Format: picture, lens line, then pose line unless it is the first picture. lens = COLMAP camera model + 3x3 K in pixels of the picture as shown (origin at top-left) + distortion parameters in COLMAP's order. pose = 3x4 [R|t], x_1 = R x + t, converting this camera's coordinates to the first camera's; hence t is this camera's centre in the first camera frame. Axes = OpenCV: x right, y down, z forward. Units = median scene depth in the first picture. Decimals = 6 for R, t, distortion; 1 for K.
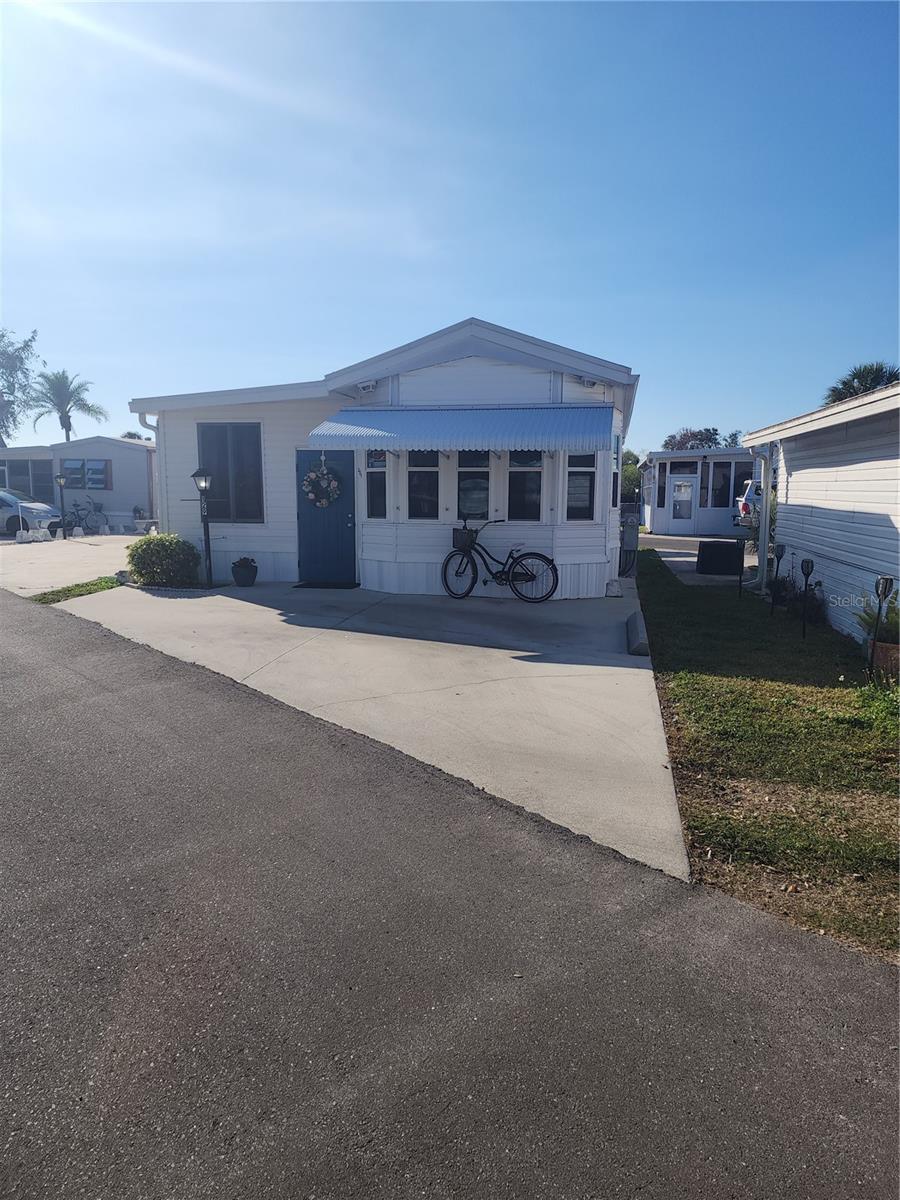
lens RADIAL K [[806.8, 0, 454.8], [0, 806.8, 611.1], [0, 0, 1]] dist [0.086027, -0.078605]
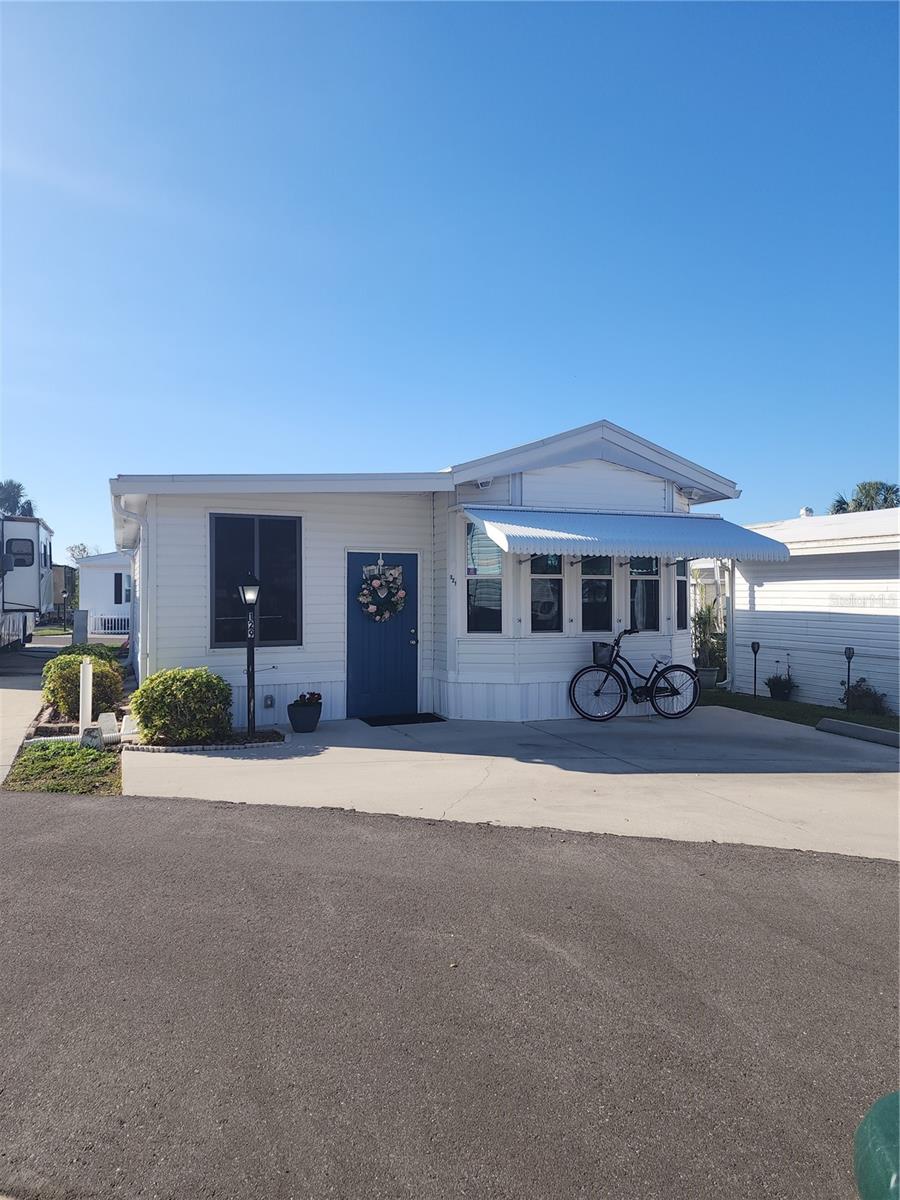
lens RADIAL K [[806.8, 0, 448.6], [0, 806.8, 587.8], [0, 0, 1]] dist [0.086027, -0.078605]
pose [[0.833072, -0.001055, 0.553164, -0.621374], [0.086919, 0.987826, -0.129017, -0.059152], [-0.546293, 0.155561, 0.823021, 0.336346]]
